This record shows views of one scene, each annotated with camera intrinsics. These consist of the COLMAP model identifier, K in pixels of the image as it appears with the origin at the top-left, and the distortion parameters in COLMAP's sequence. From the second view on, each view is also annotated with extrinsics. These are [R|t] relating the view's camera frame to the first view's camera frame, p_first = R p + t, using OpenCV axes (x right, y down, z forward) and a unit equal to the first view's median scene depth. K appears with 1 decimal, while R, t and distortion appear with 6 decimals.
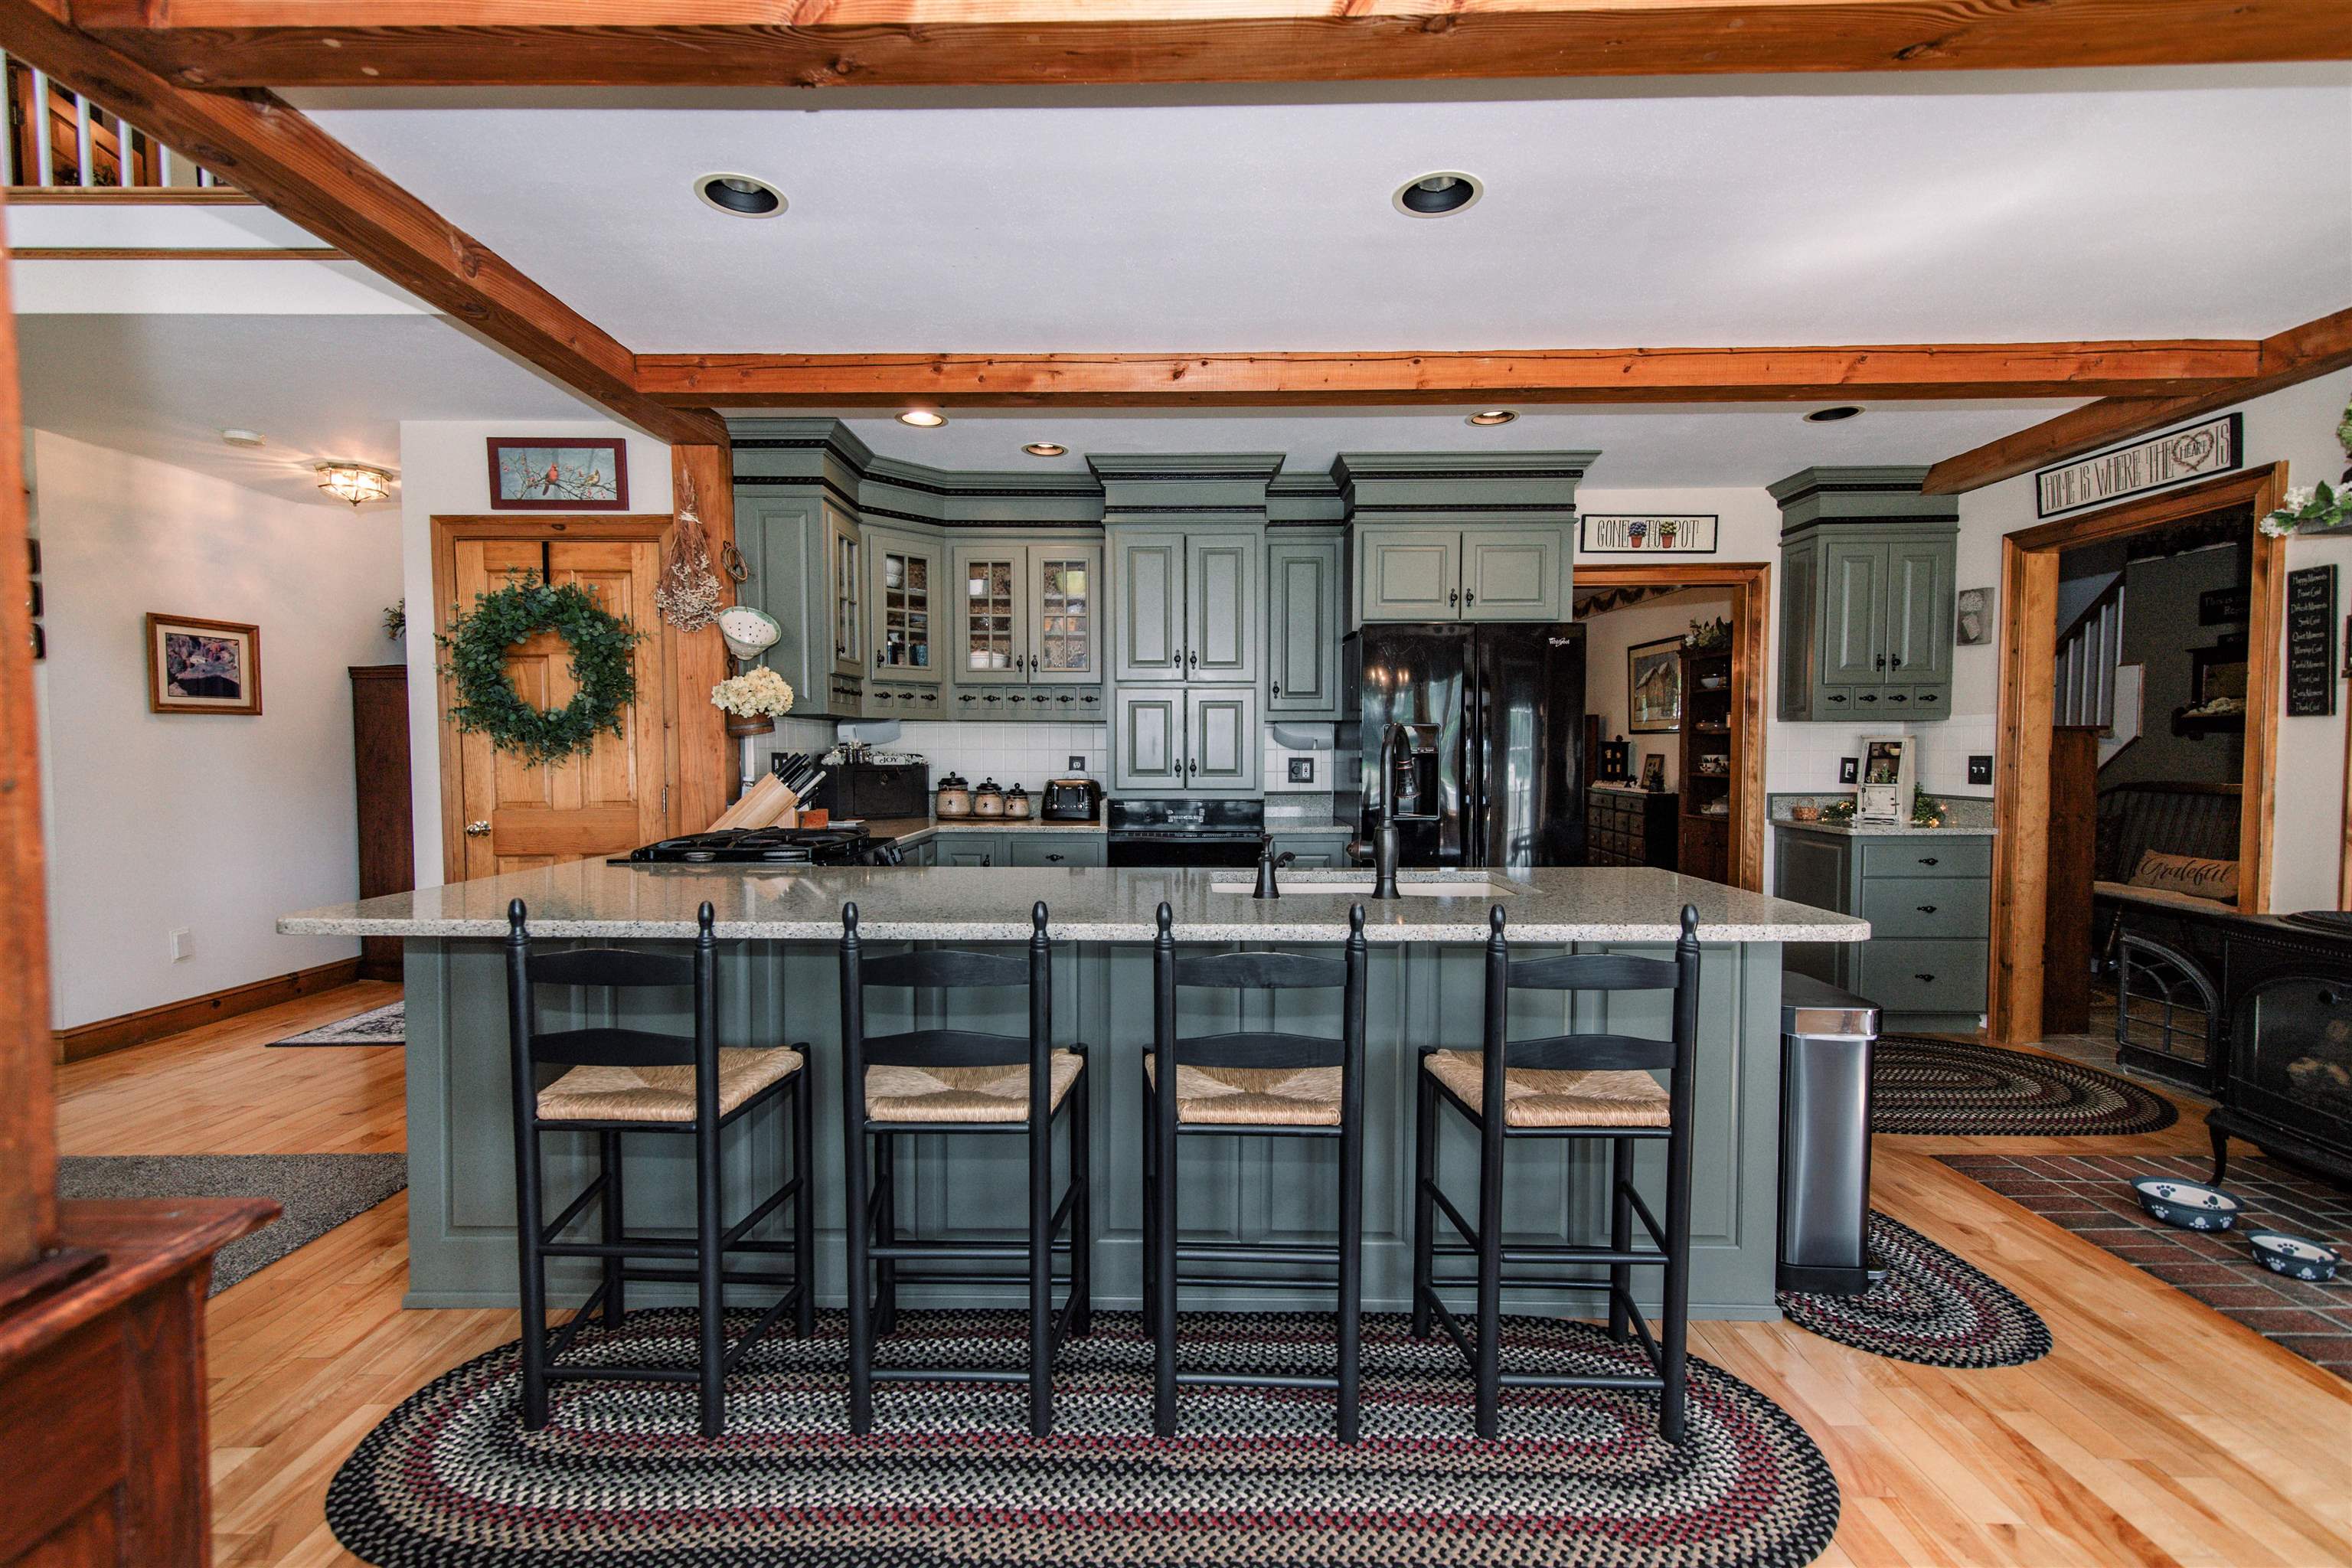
lens RADIAL K [[1088.2, 0, 1173.7], [0, 1088.2, 779.2], [0, 0, 1]] dist [0.004771, 0.000686]
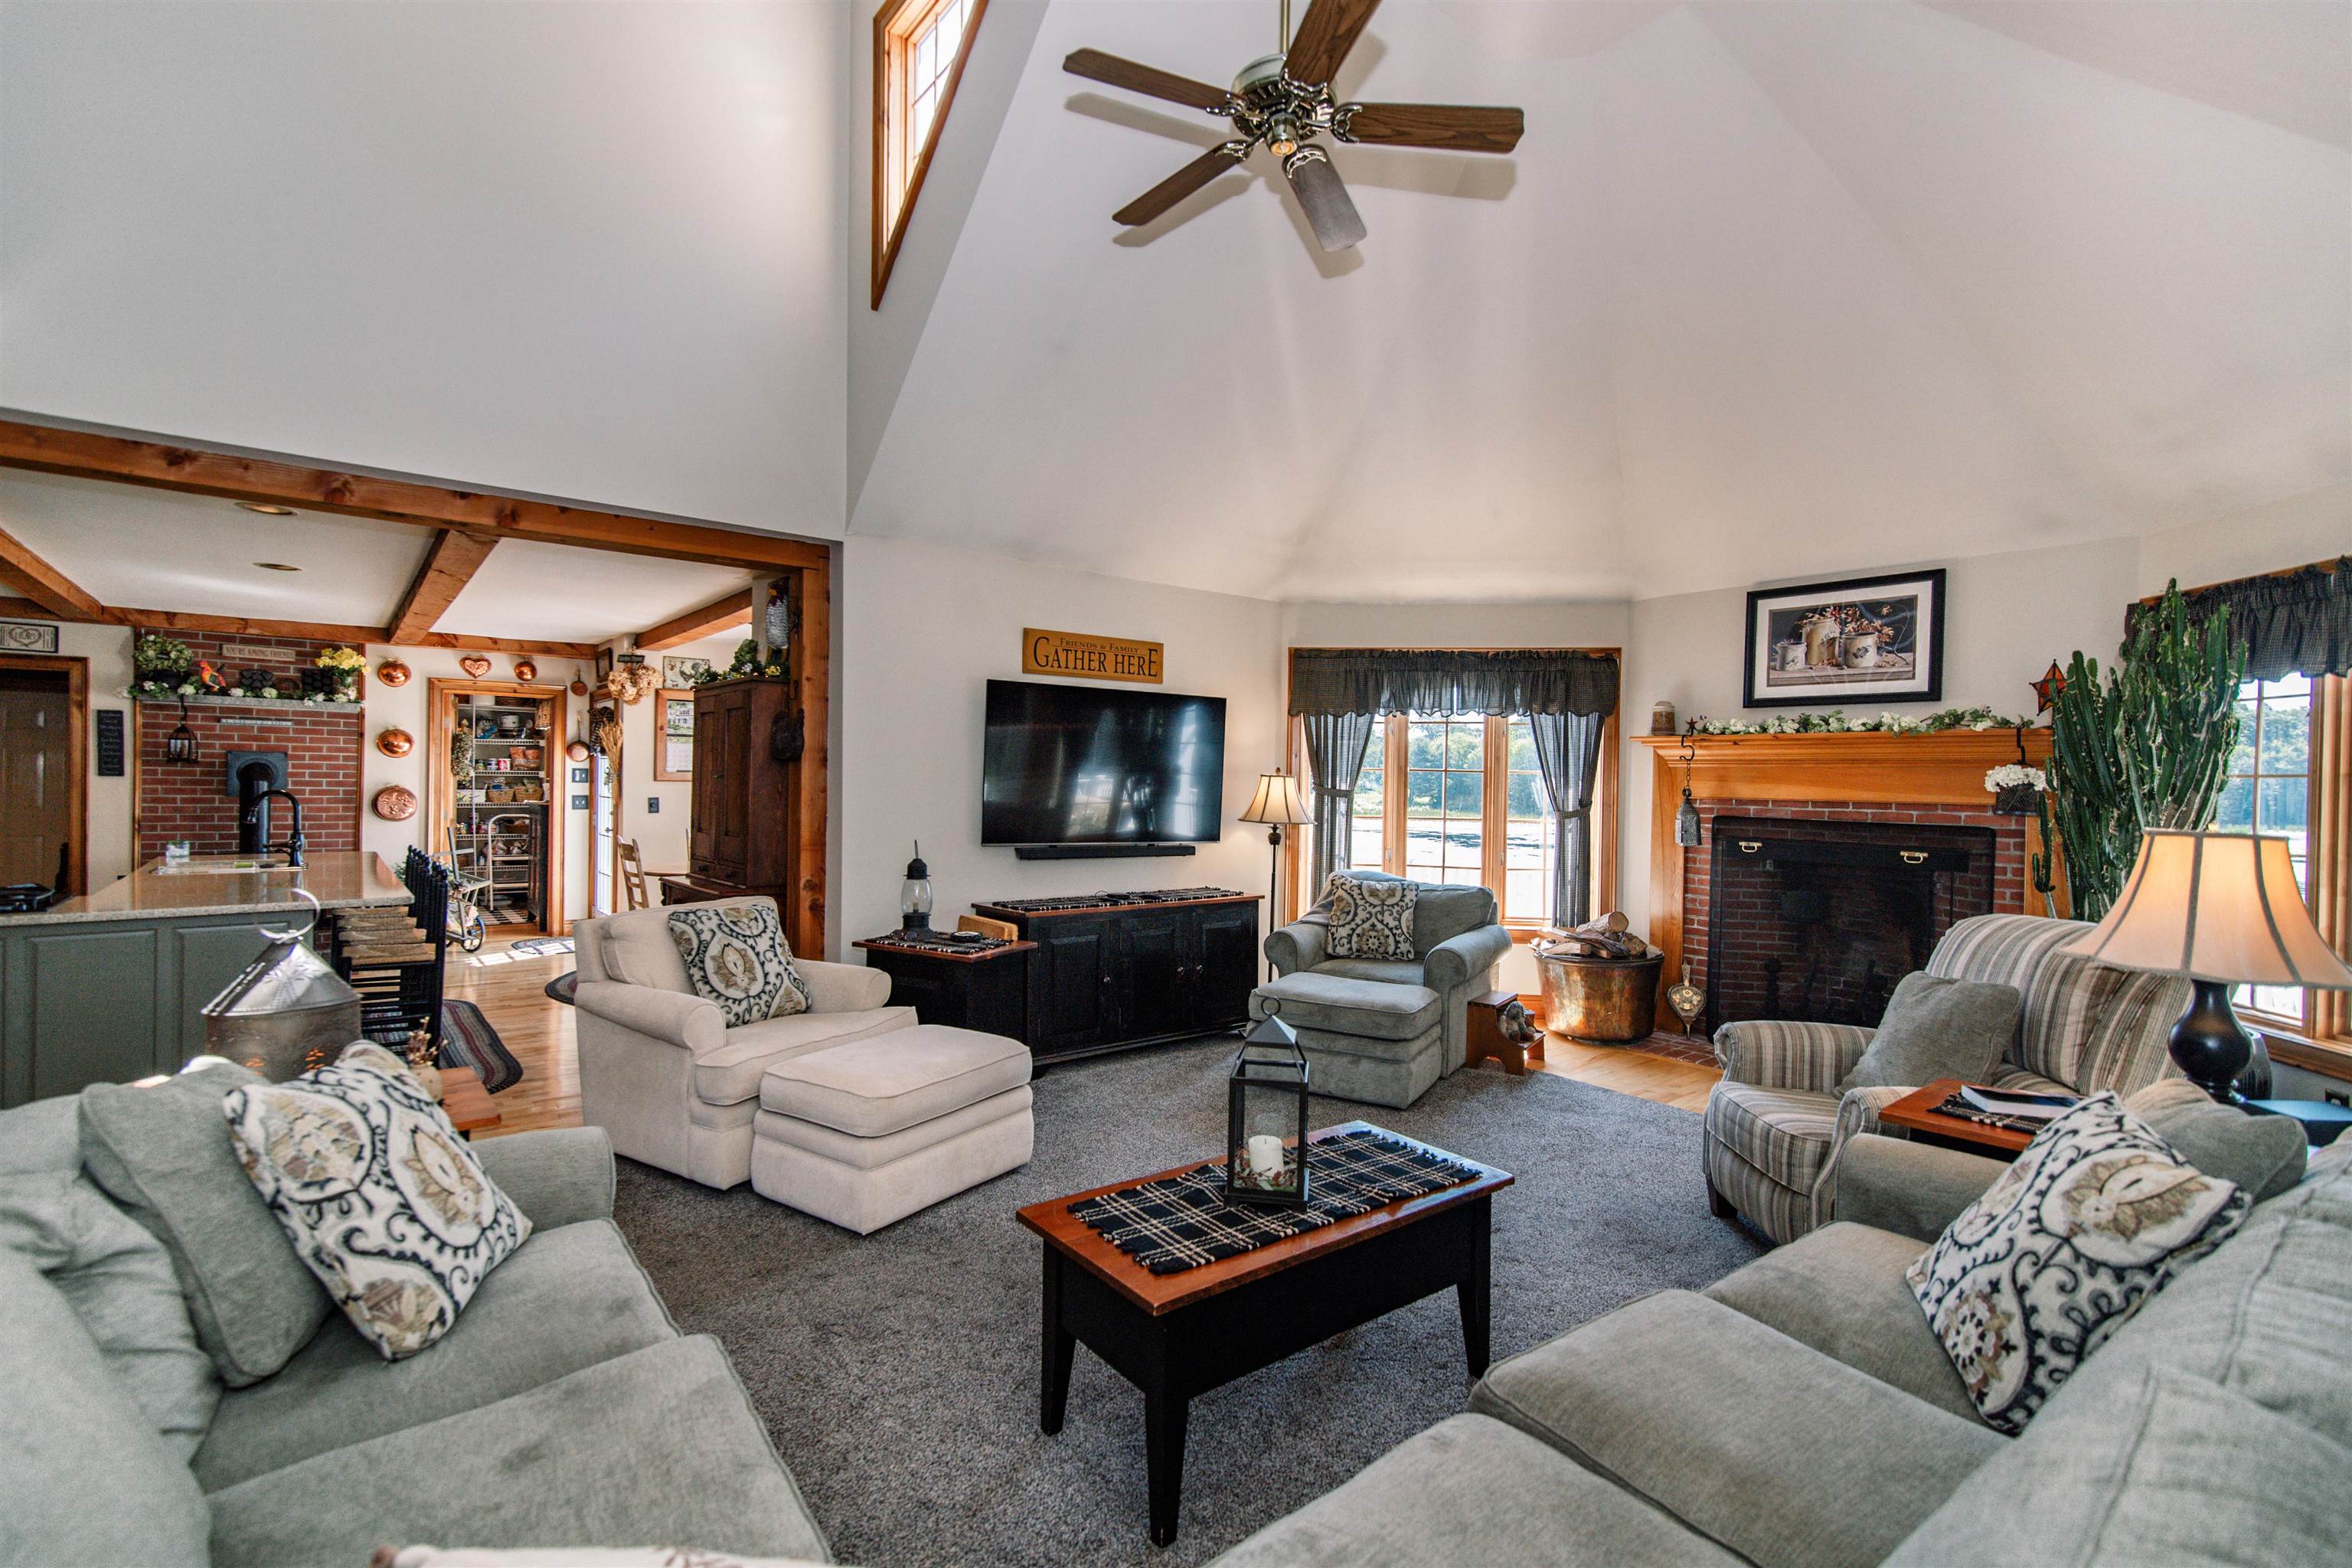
lens RADIAL K [[1088.2, 0, 1174.1], [0, 1088.2, 786.5], [0, 0, 1]] dist [0.004771, 0.000686]
pose [[-0.613823, -0.009579, 0.789386, -1.958705], [0.012488, 0.999683, 0.021842, -0.051684], [-0.789345, 0.023265, -0.613509, 0.613078]]
